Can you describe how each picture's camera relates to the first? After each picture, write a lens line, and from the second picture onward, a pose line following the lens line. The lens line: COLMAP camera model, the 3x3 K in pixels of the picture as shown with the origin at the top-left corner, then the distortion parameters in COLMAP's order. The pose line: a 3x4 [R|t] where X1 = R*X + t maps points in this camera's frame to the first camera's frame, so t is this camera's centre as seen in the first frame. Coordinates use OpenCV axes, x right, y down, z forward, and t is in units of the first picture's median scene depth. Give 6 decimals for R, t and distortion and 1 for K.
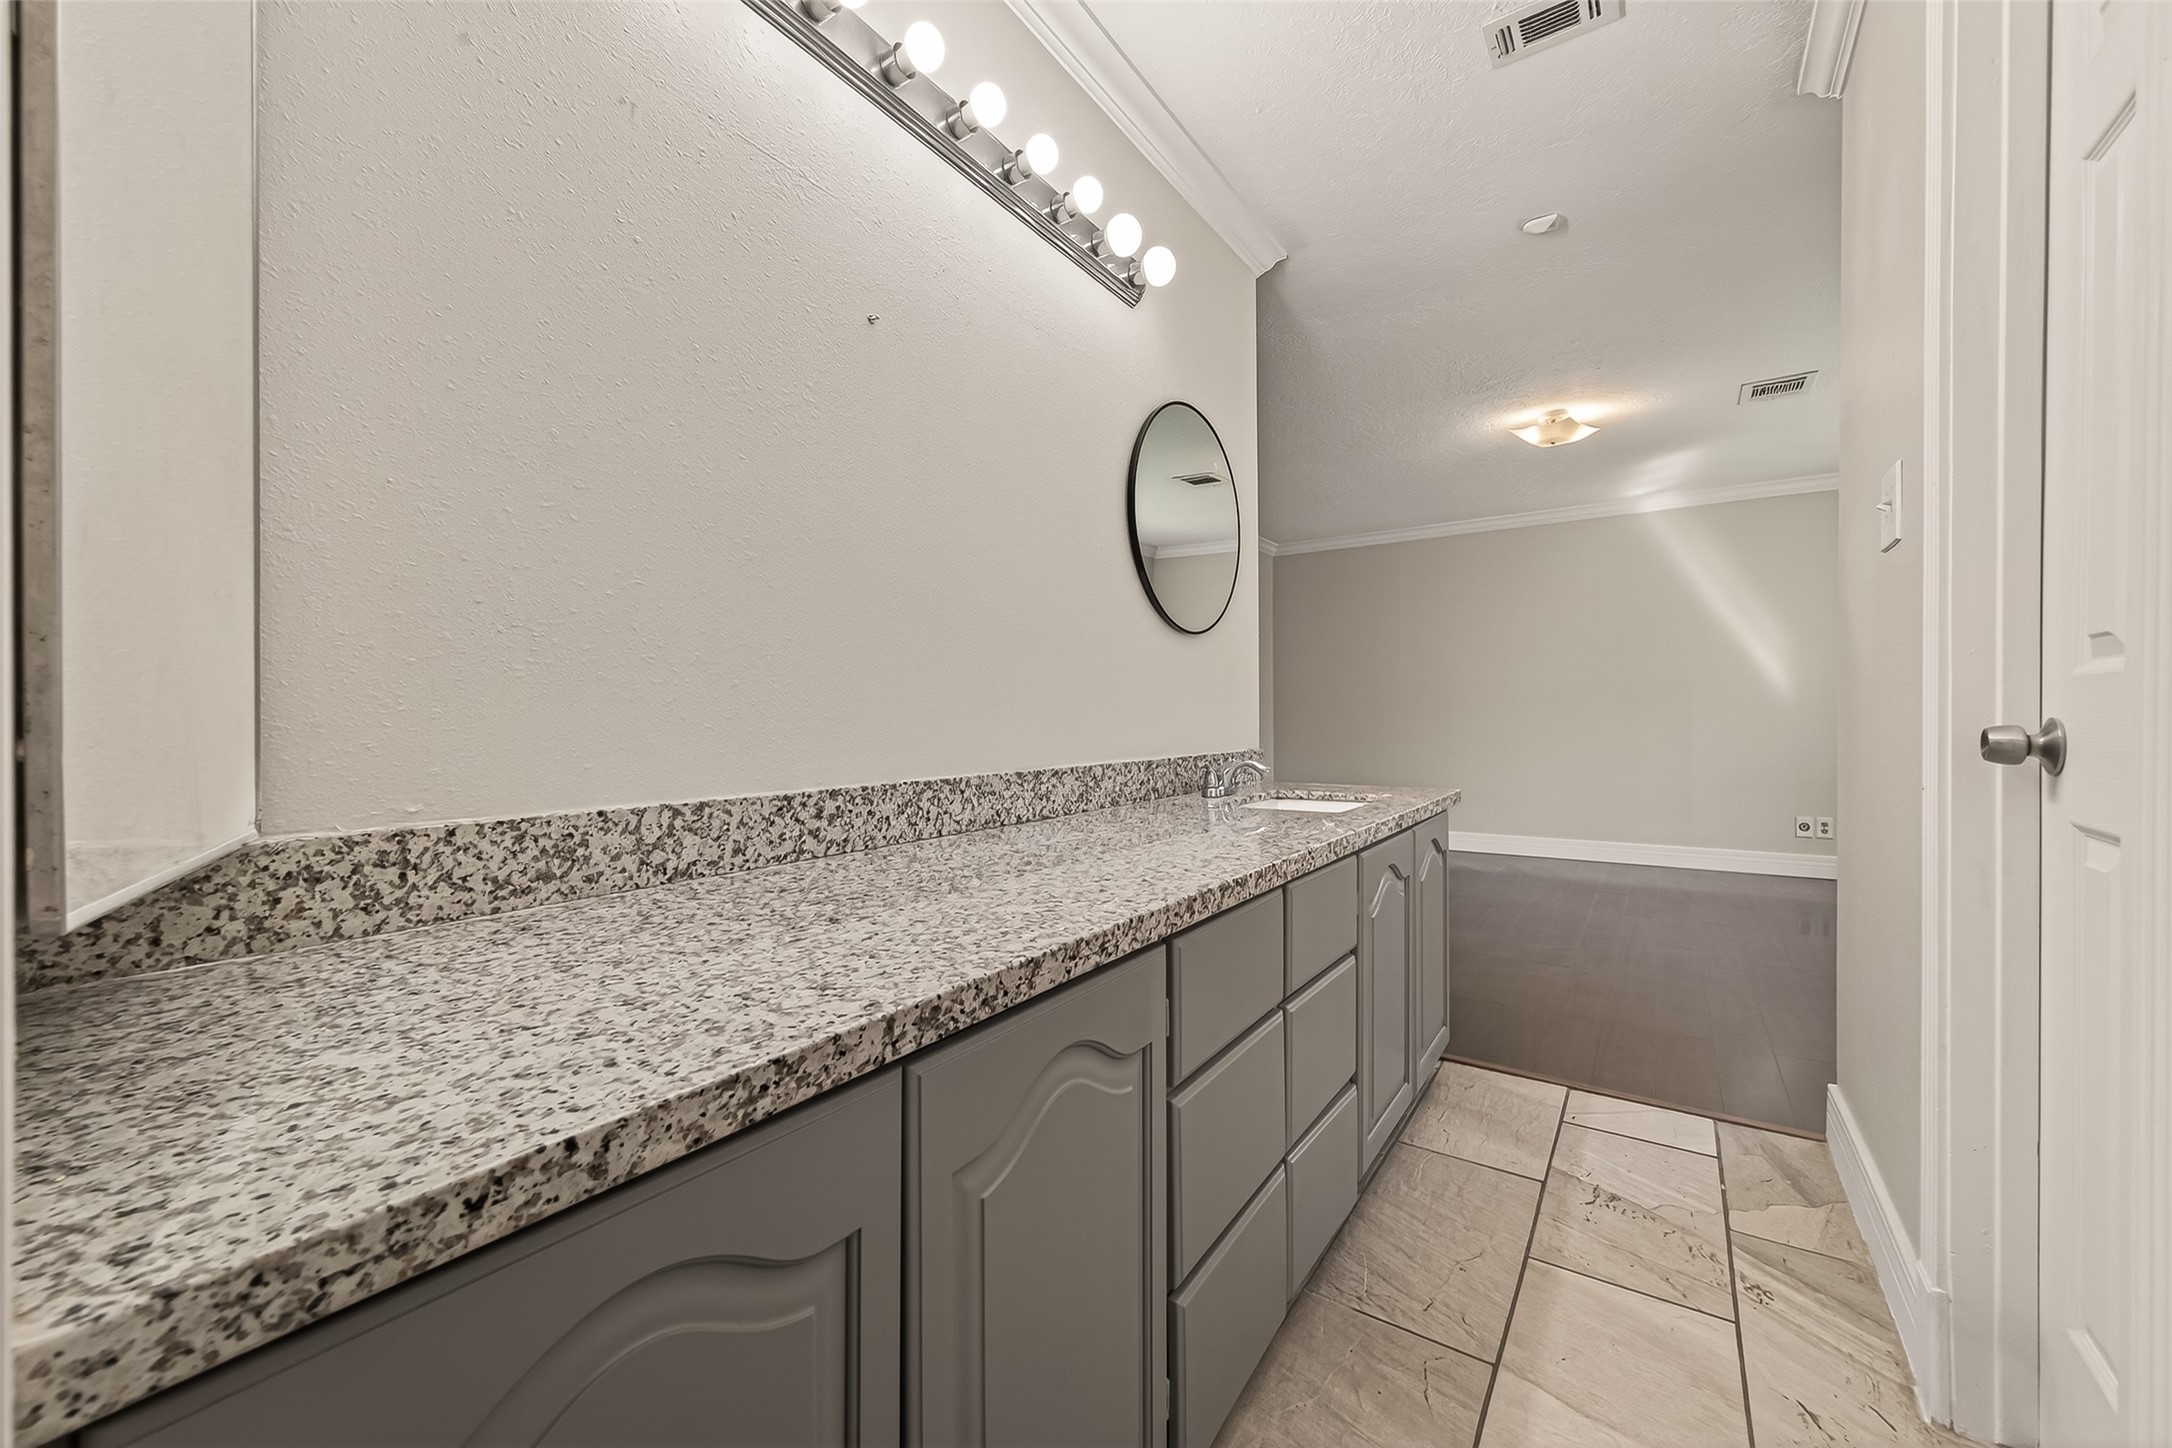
lens RADIAL K [[861.5, 0, 1087.9], [0, 861.5, 721.9], [0, 0, 1]] dist [0.000478, -0.000053]
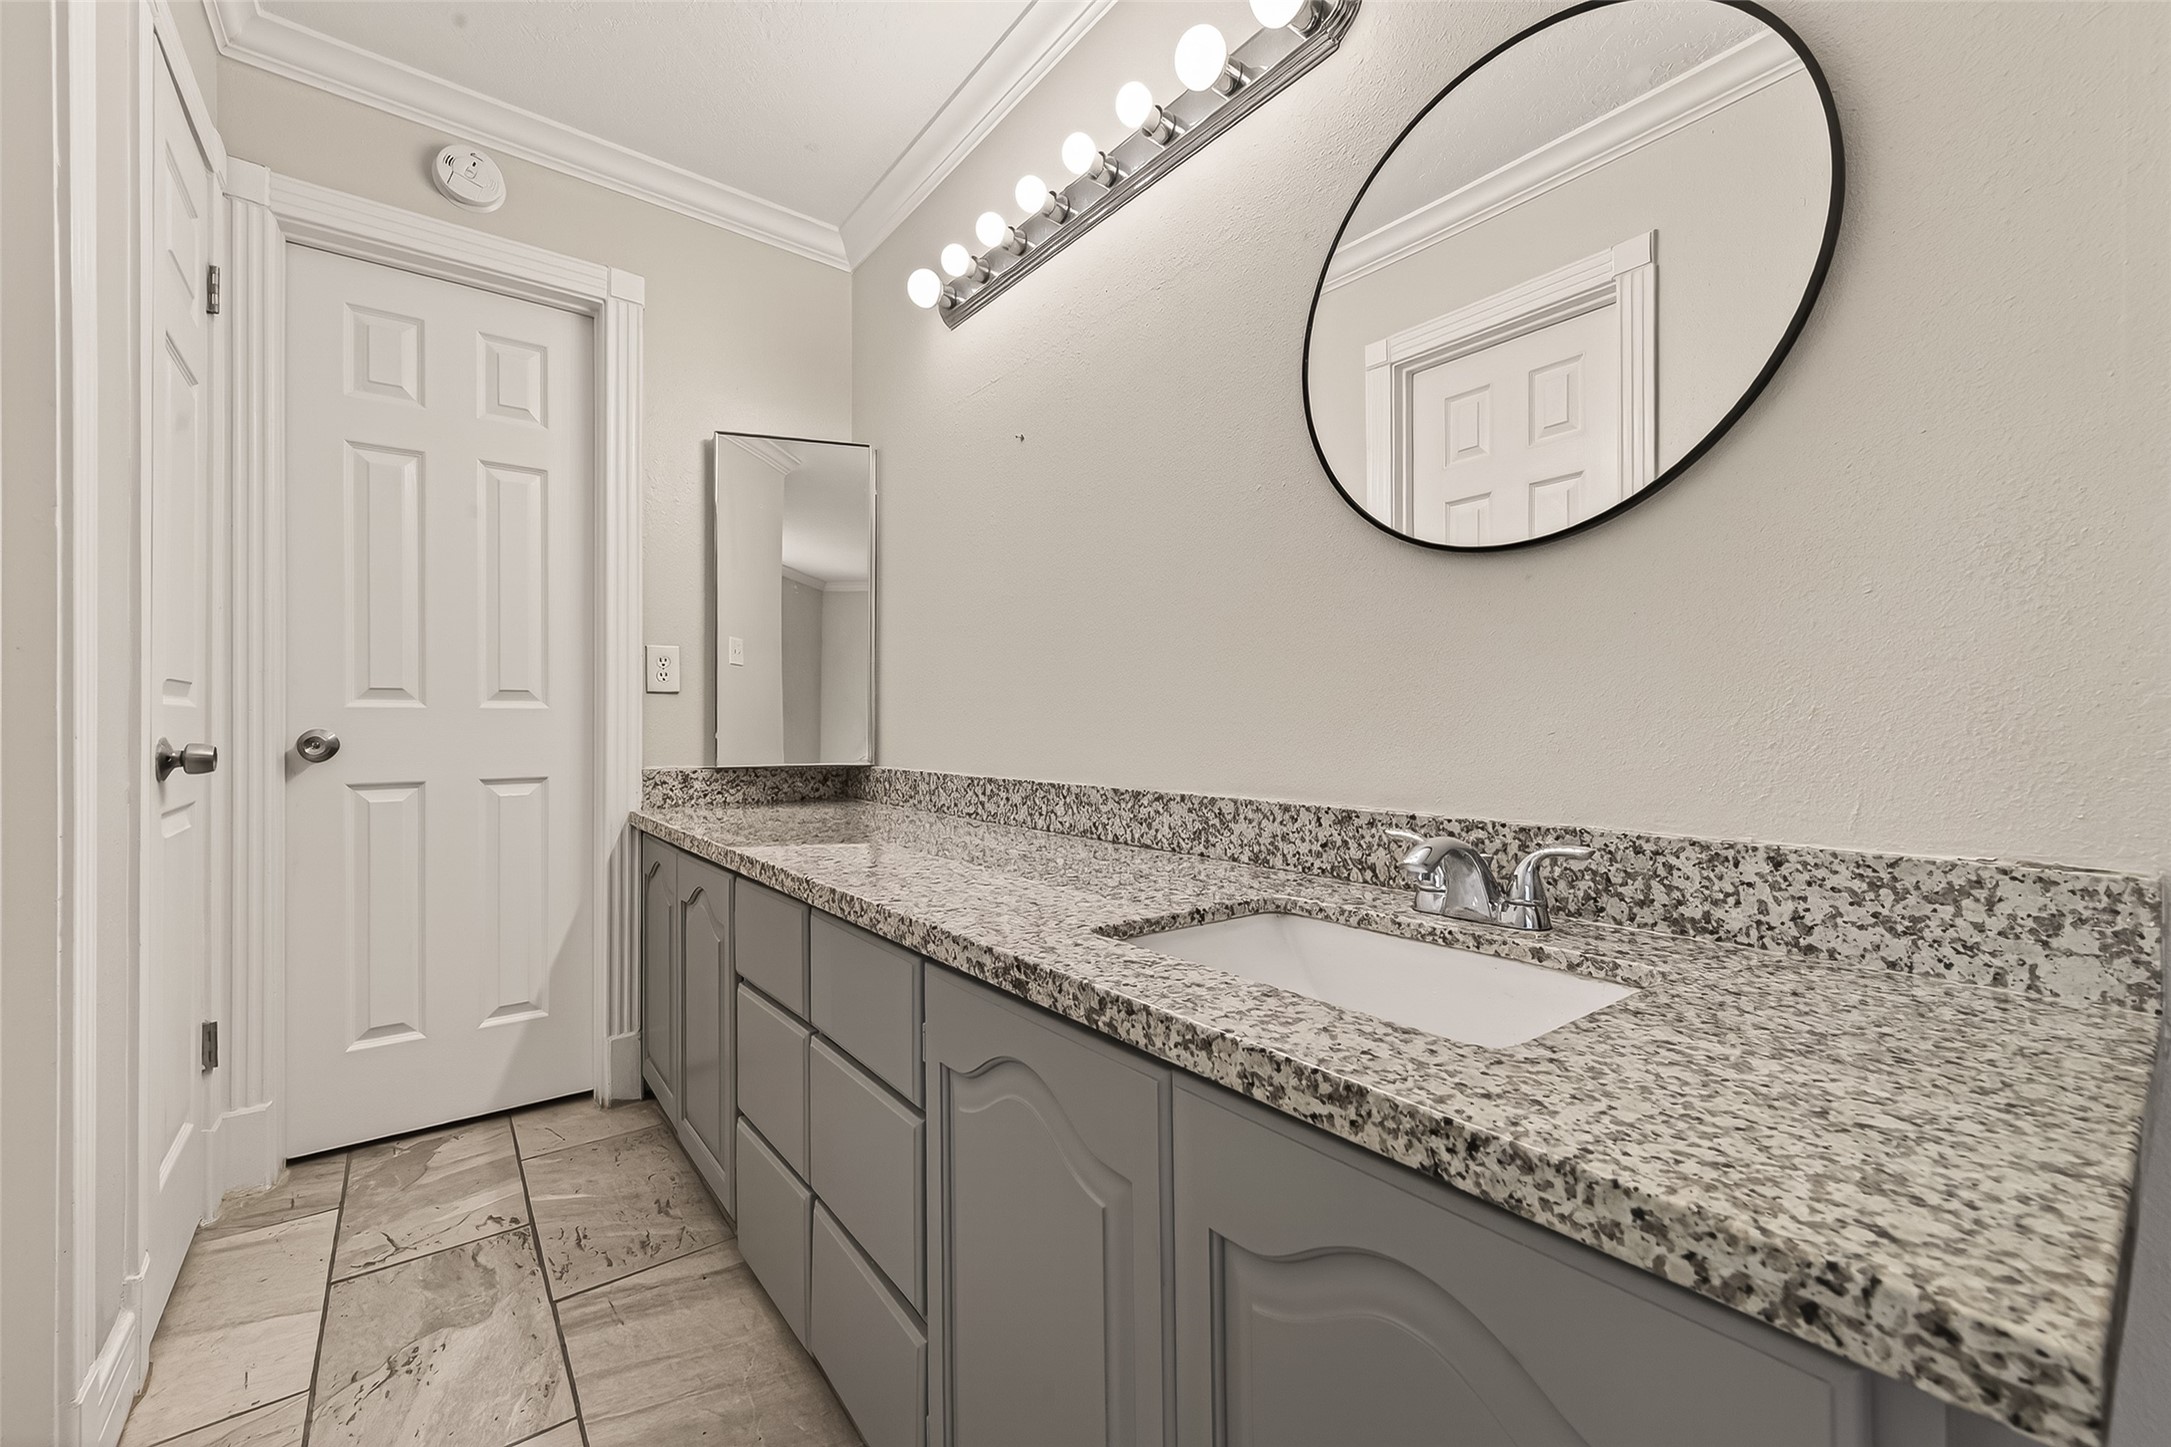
lens RADIAL K [[861.1, 0, 1079.6], [0, 861.1, 719.7], [0, 0, 1]] dist [0.000478, -0.000053]
pose [[-0.301357, -0.011497, -0.953442, 0.855390], [-0.016609, 0.999839, -0.006807, -0.010112], [0.953367, 0.013784, -0.301499, 1.279321]]
